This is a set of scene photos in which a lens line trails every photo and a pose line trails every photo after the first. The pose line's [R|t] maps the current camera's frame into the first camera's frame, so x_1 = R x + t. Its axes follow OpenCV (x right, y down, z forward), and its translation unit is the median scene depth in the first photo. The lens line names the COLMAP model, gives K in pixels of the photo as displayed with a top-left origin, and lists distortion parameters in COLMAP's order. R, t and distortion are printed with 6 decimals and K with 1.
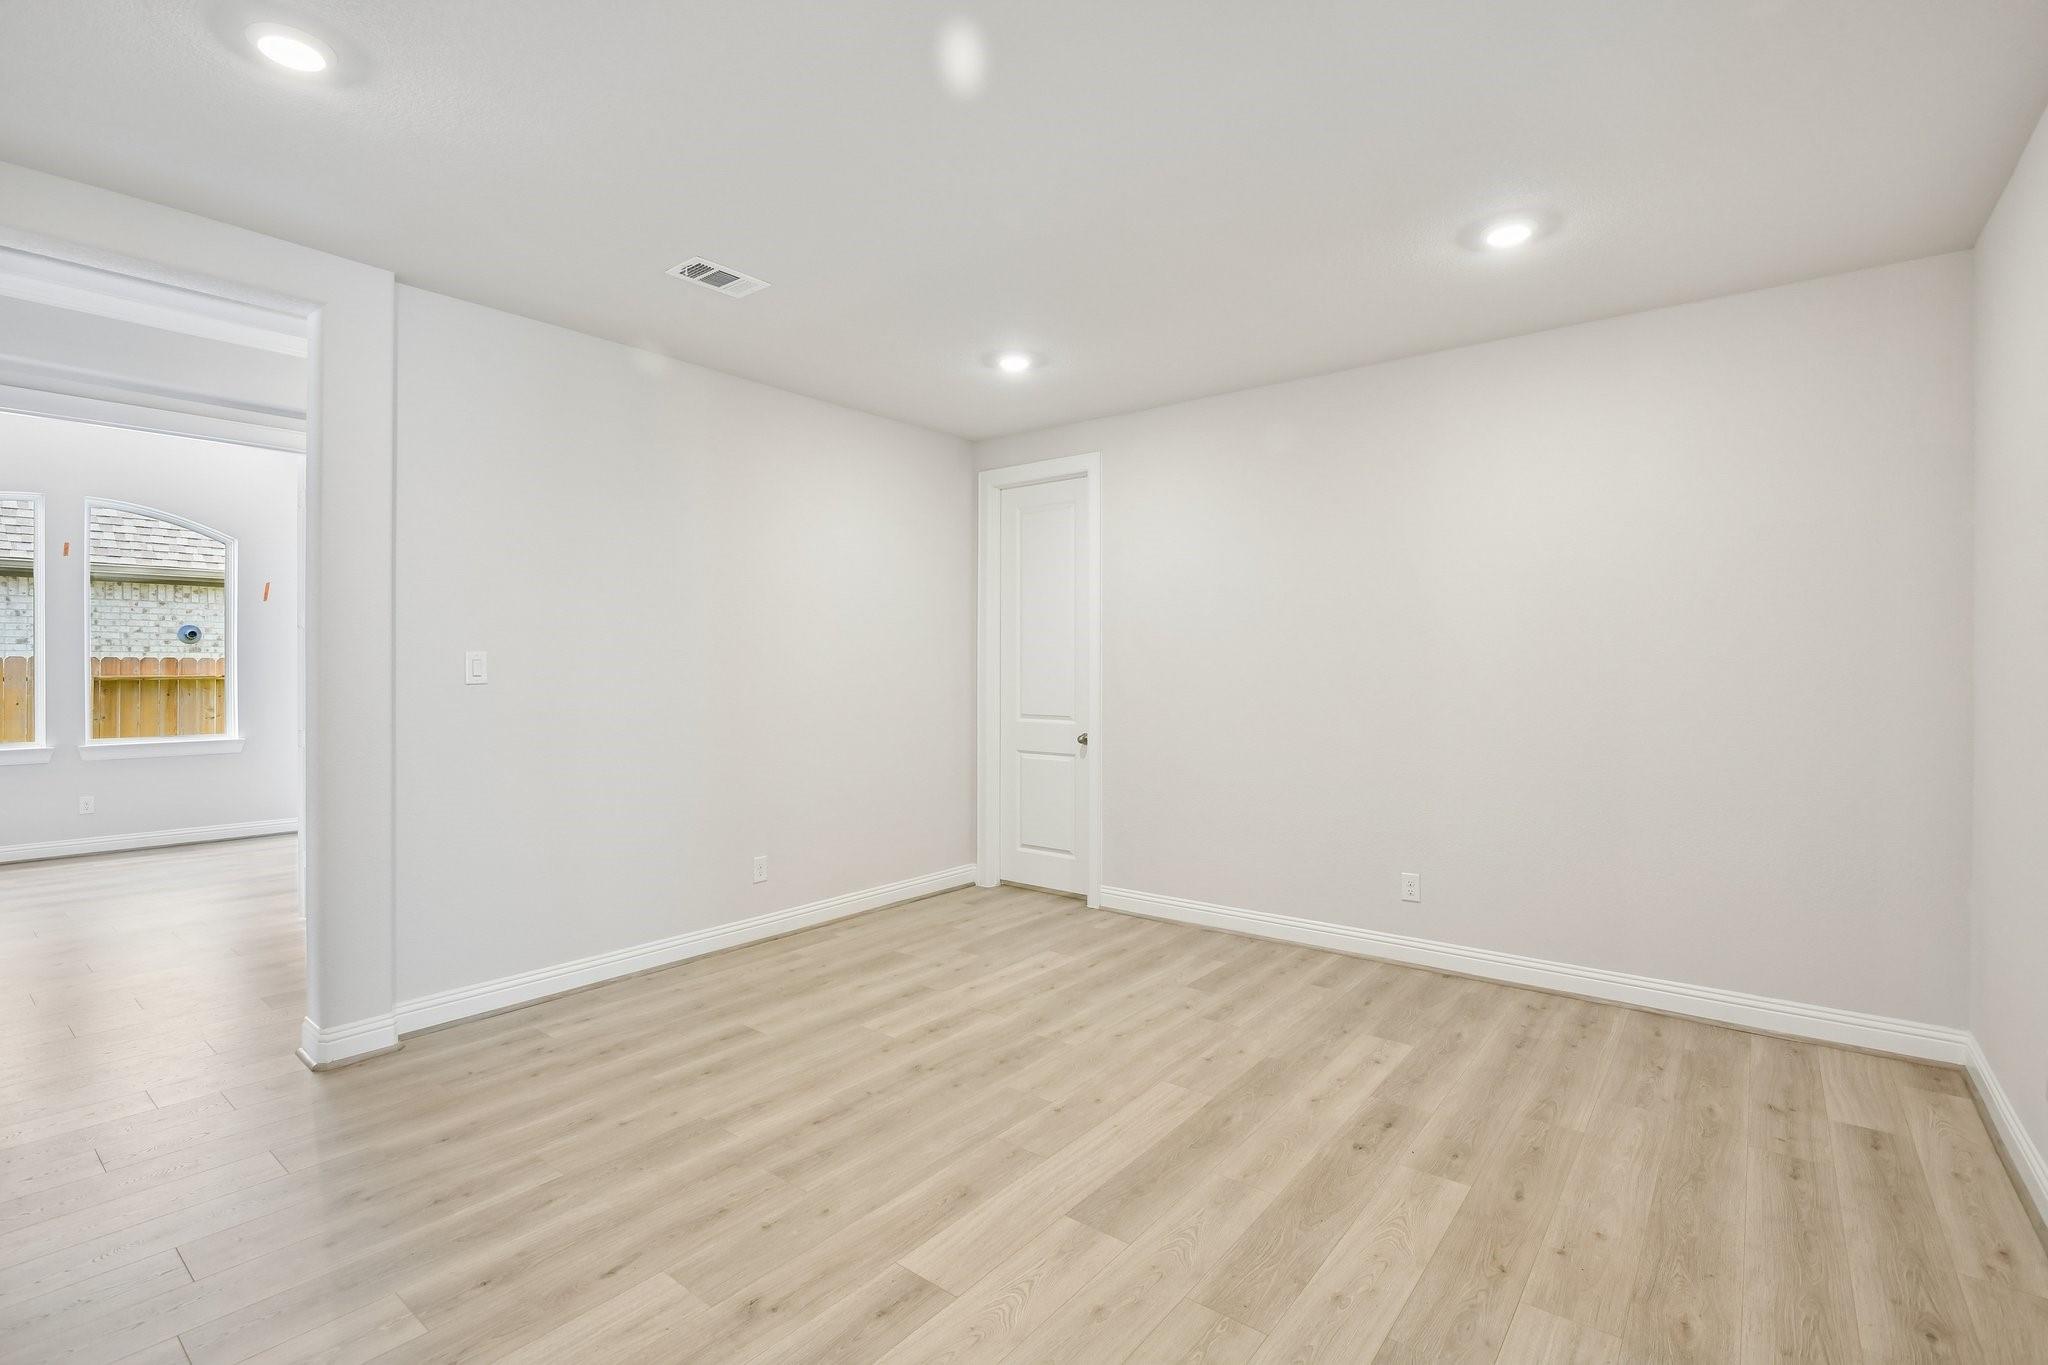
lens RADIAL K [[933.7, 0, 1024.8], [0, 933.7, 668.5], [0, 0, 1]] dist [-0.024148, 0.000056]
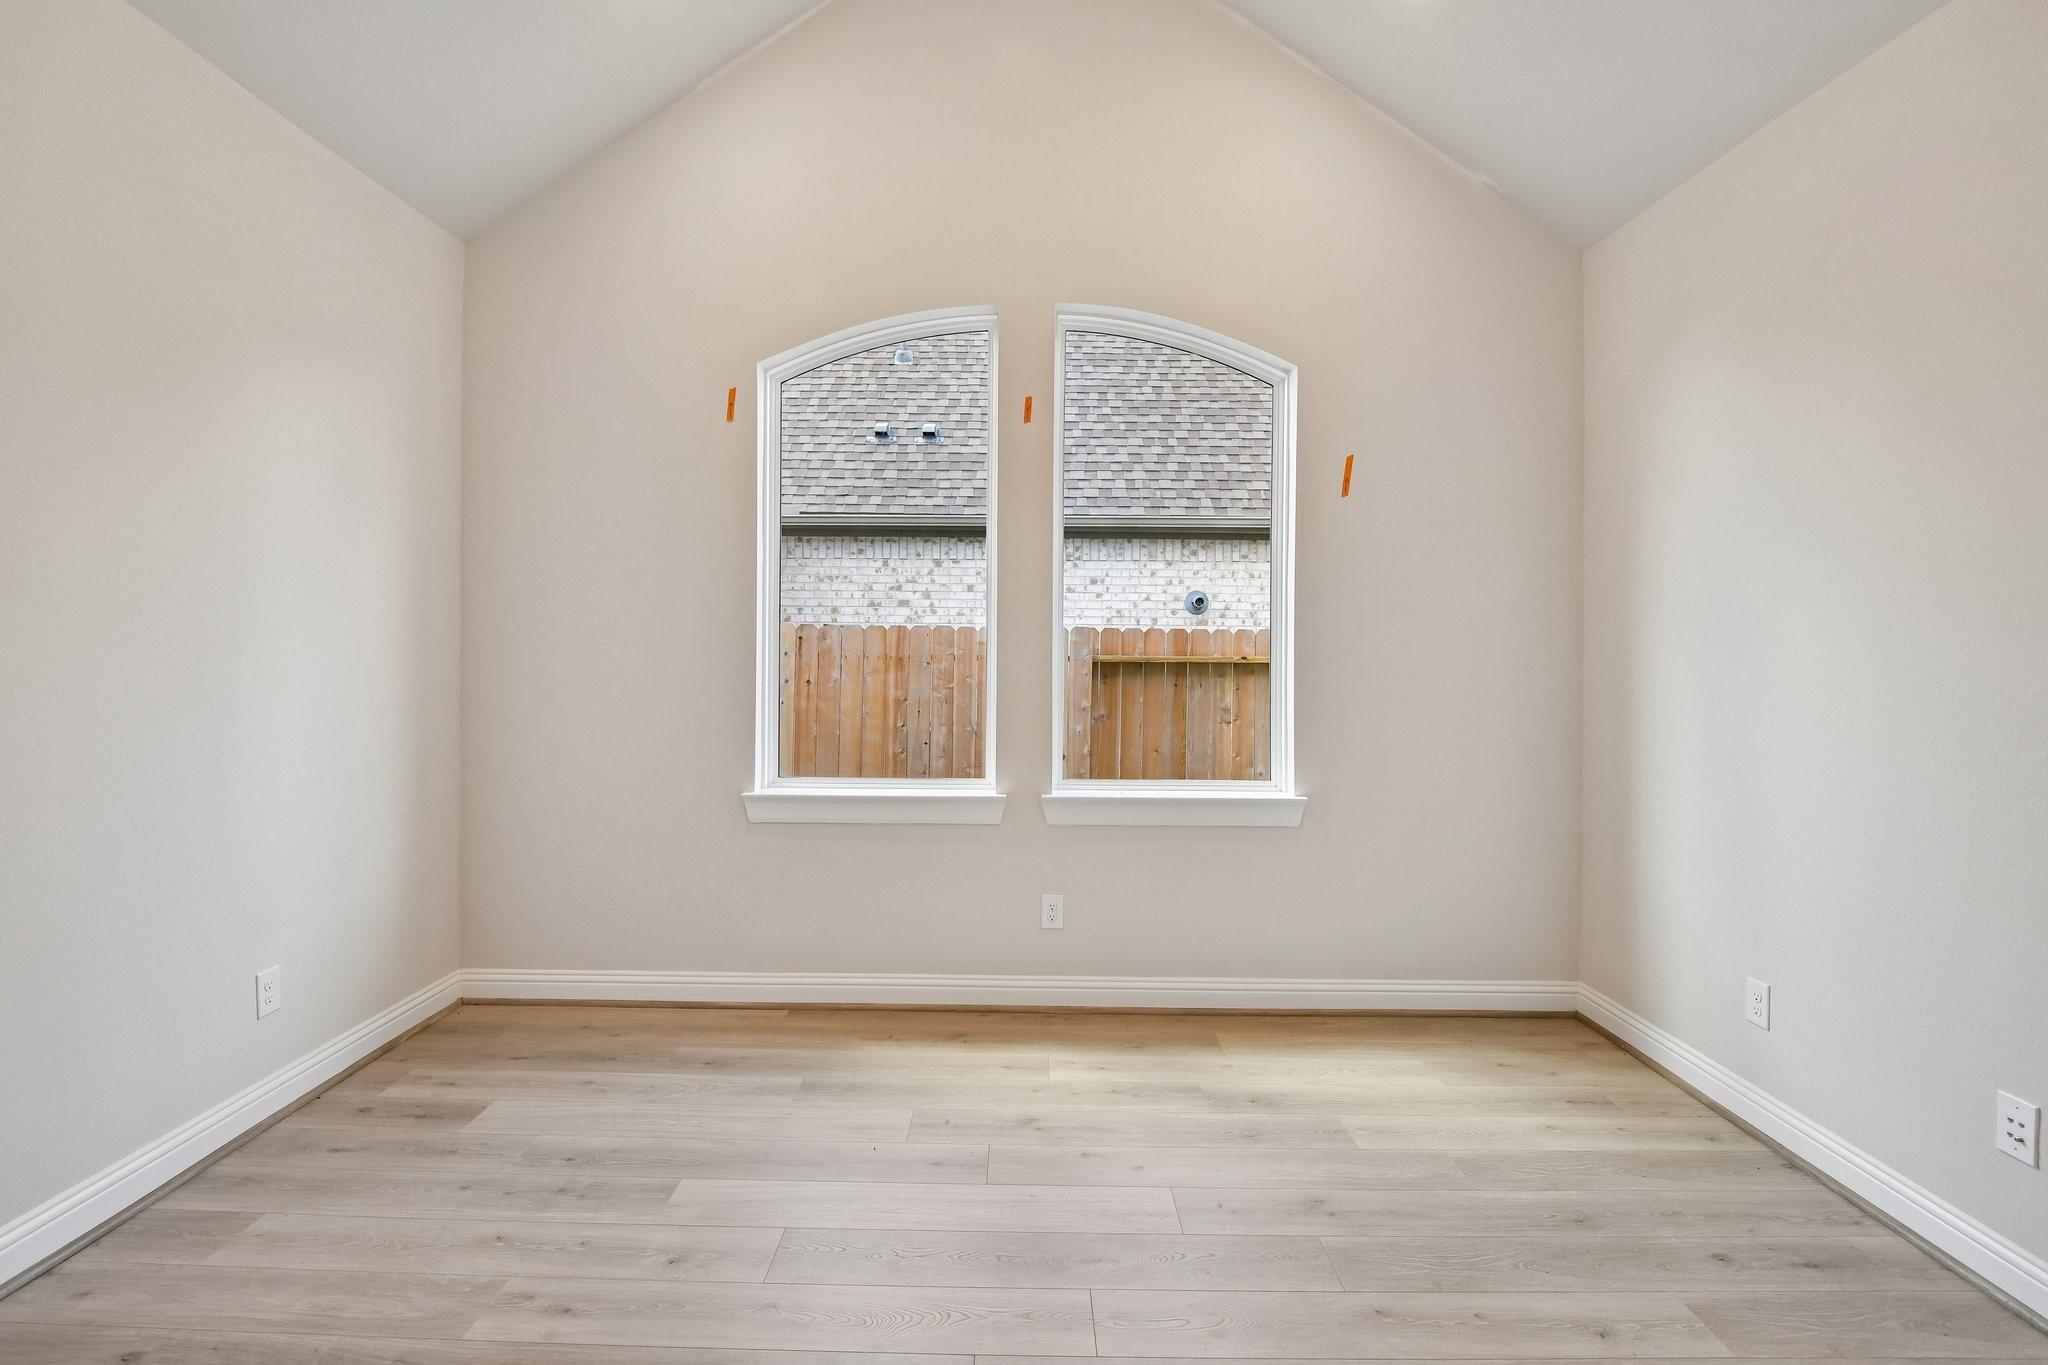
lens RADIAL K [[933.7, 0, 1024.8], [0, 933.7, 668.5], [0, 0, 1]] dist [-0.024148, 0.000056]
pose [[0.614946, 0.024268, -0.788196, -0.388917], [-0.008623, 0.999674, 0.024052, 0.001010], [0.788522, -0.007994, 0.614954, 0.410210]]
